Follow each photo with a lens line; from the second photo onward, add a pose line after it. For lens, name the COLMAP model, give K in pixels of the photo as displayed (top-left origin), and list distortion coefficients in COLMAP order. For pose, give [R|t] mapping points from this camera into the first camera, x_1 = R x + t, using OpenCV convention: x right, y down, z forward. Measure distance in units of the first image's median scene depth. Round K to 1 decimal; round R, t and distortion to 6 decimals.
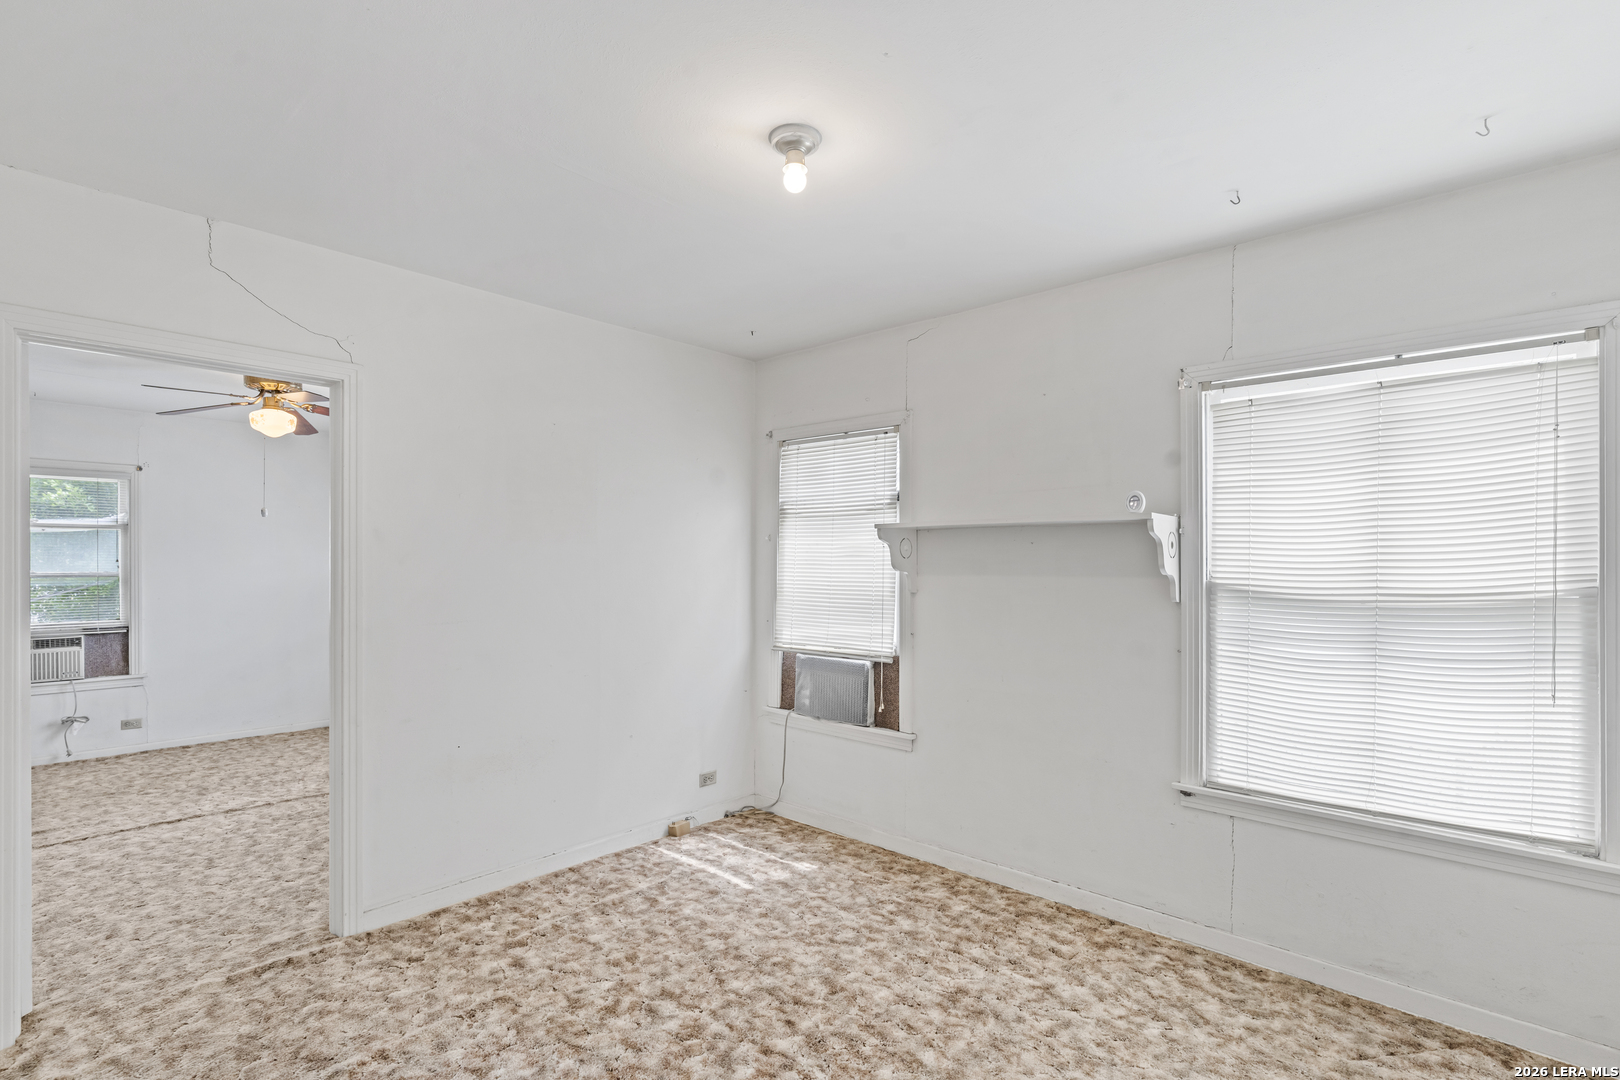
lens RADIAL K [[767.7, 0, 810.0], [0, 767.7, 540.0], [0, 0, 1]] dist [0.002620, 0.000340]
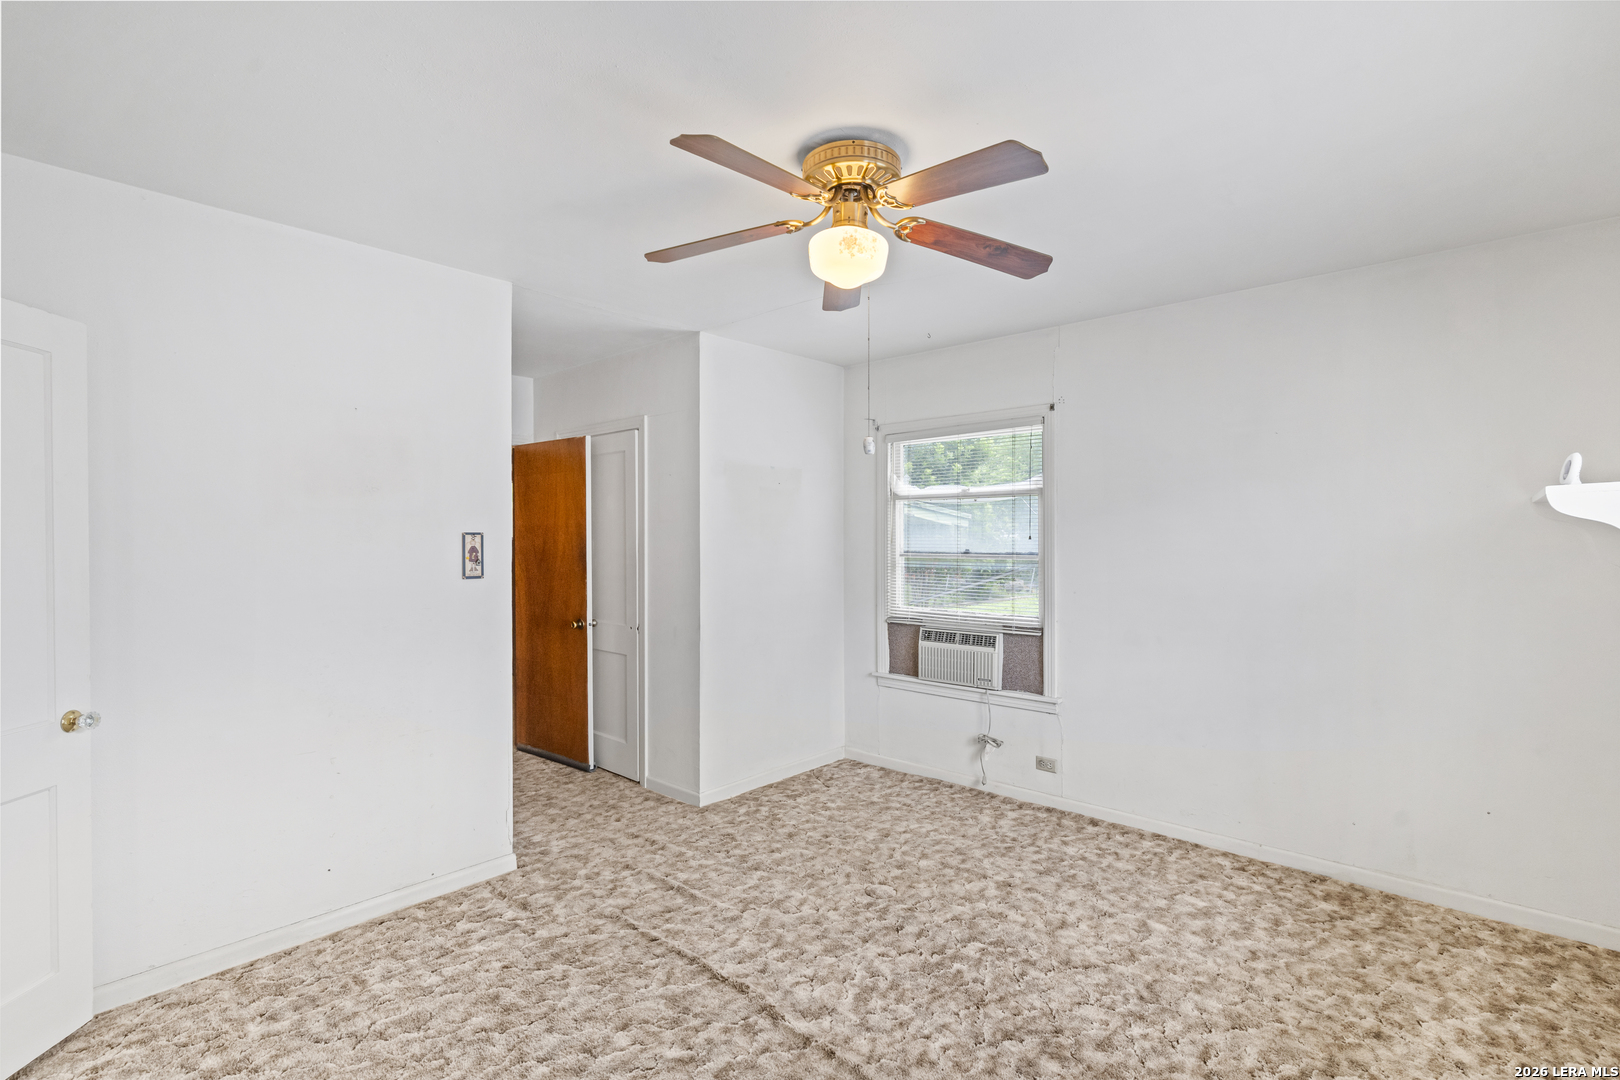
lens RADIAL K [[767.7, 0, 810.0], [0, 767.7, 540.0], [0, 0, 1]] dist [0.002620, 0.000340]
pose [[0.026882, 0.000732, -0.999638, -0.179087], [0.026137, 0.999657, 0.001435, 0.023936], [0.999297, -0.026166, 0.026853, 0.798896]]
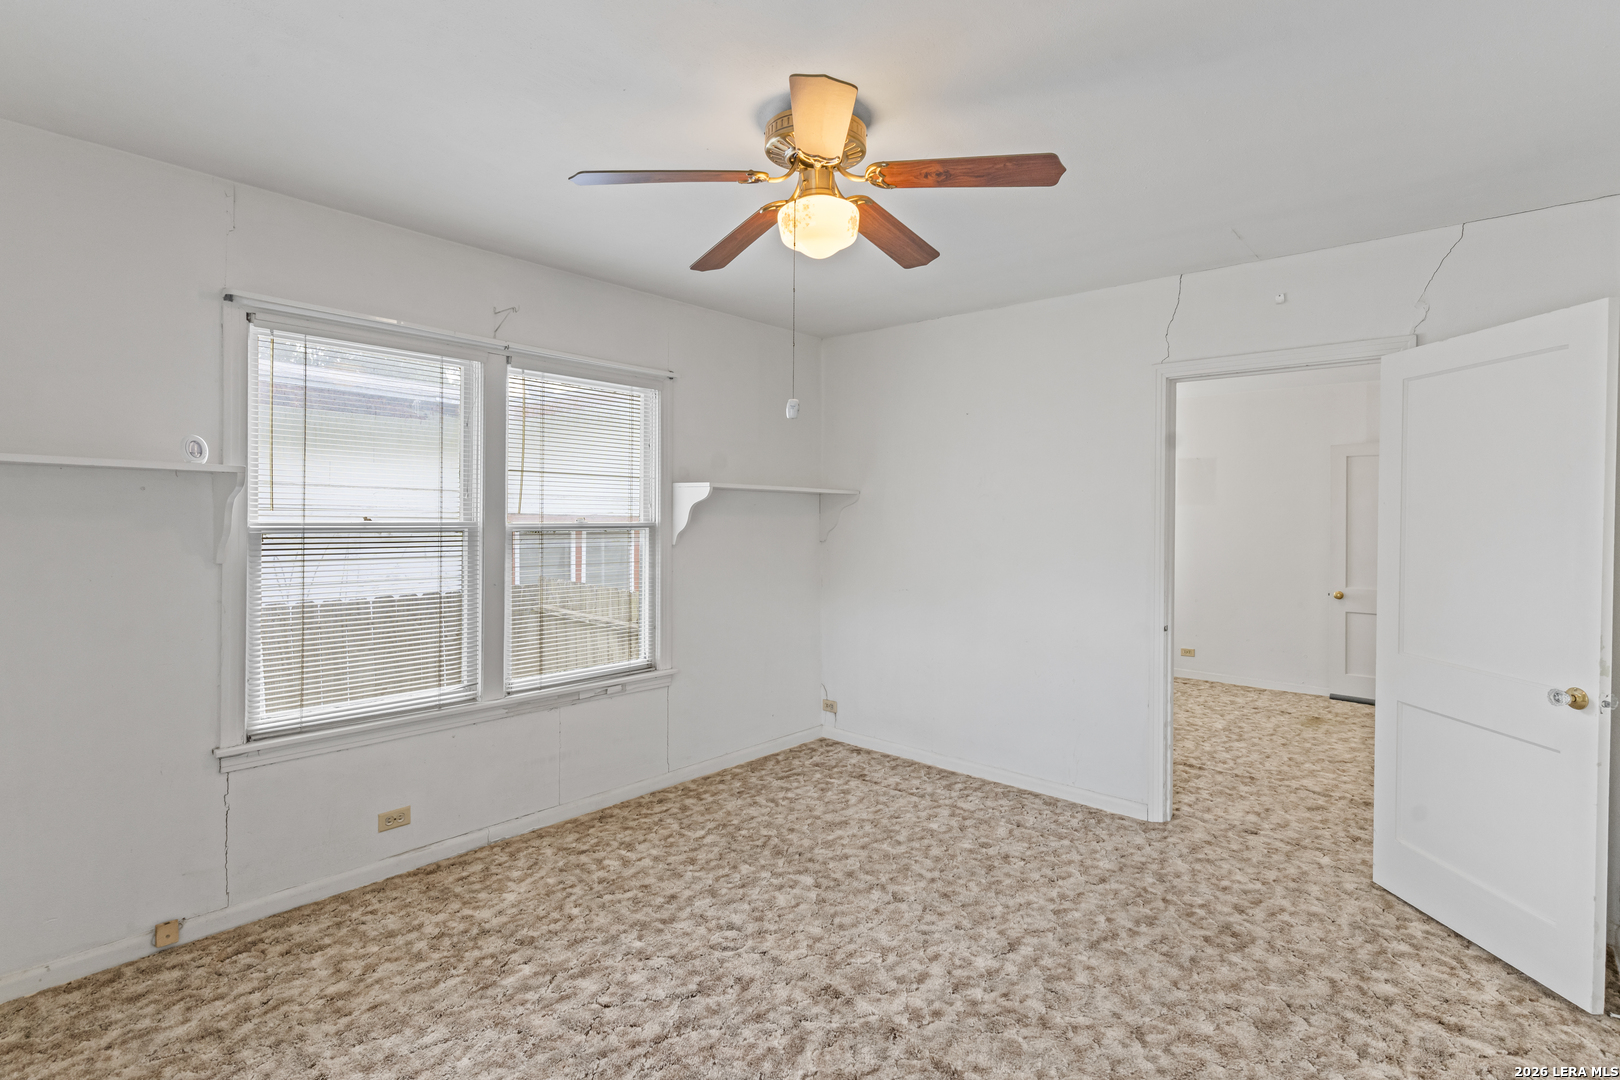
lens RADIAL K [[777.8, 0, 815.8], [0, 777.8, 511.6], [0, 0, 1]] dist [-0.000061, 0.000044]
pose [[-0.030639, 0.015281, 0.999414, -0.970197], [-0.034068, 0.999286, -0.016323, 0.029935], [-0.998950, -0.034548, -0.030097, 0.841934]]
